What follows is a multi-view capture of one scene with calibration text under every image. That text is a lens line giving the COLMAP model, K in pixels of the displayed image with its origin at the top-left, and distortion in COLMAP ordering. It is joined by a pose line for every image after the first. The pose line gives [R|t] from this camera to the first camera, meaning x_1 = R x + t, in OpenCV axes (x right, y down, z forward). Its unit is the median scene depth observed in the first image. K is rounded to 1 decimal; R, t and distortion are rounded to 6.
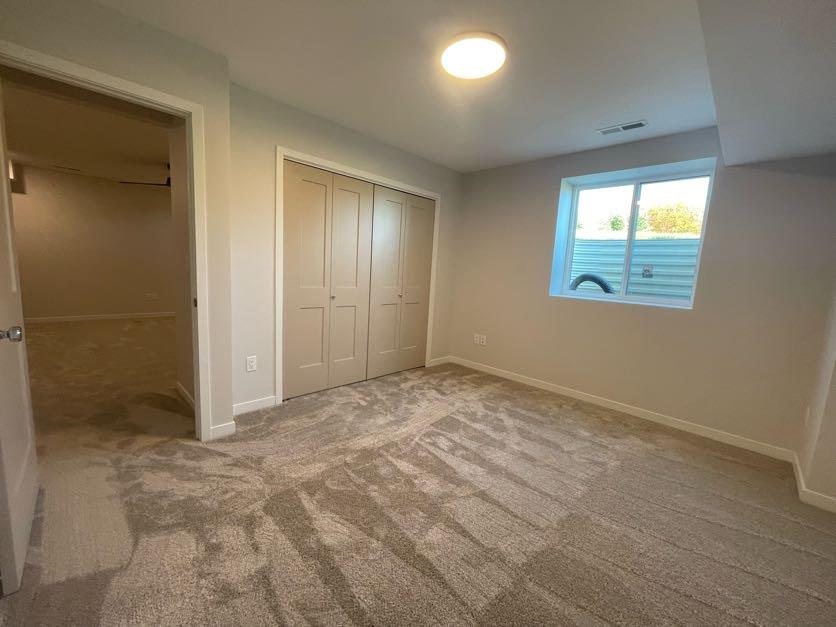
lens RADIAL K [[337.5, 0, 416.0], [0, 337.5, 314.4], [0, 0, 1]] dist [-0.003078, -0.000453]
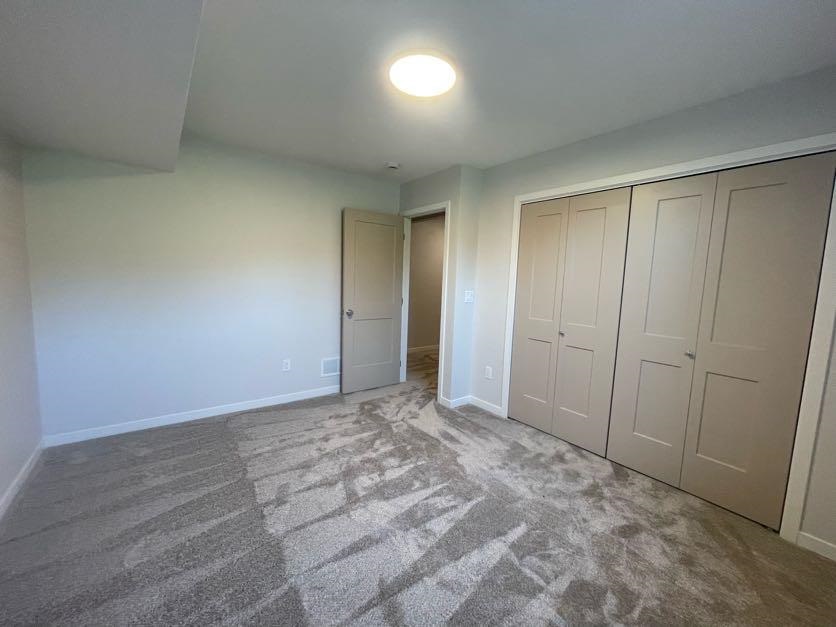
lens RADIAL K [[337.5, 0, 415.9], [0, 337.5, 311.7], [0, 0, 1]] dist [-0.003078, -0.000453]
pose [[-0.140666, 0.043847, -0.989086, 0.938748], [-0.171363, 0.982862, 0.067942, -0.139993], [0.975114, 0.179050, -0.130742, 1.005909]]
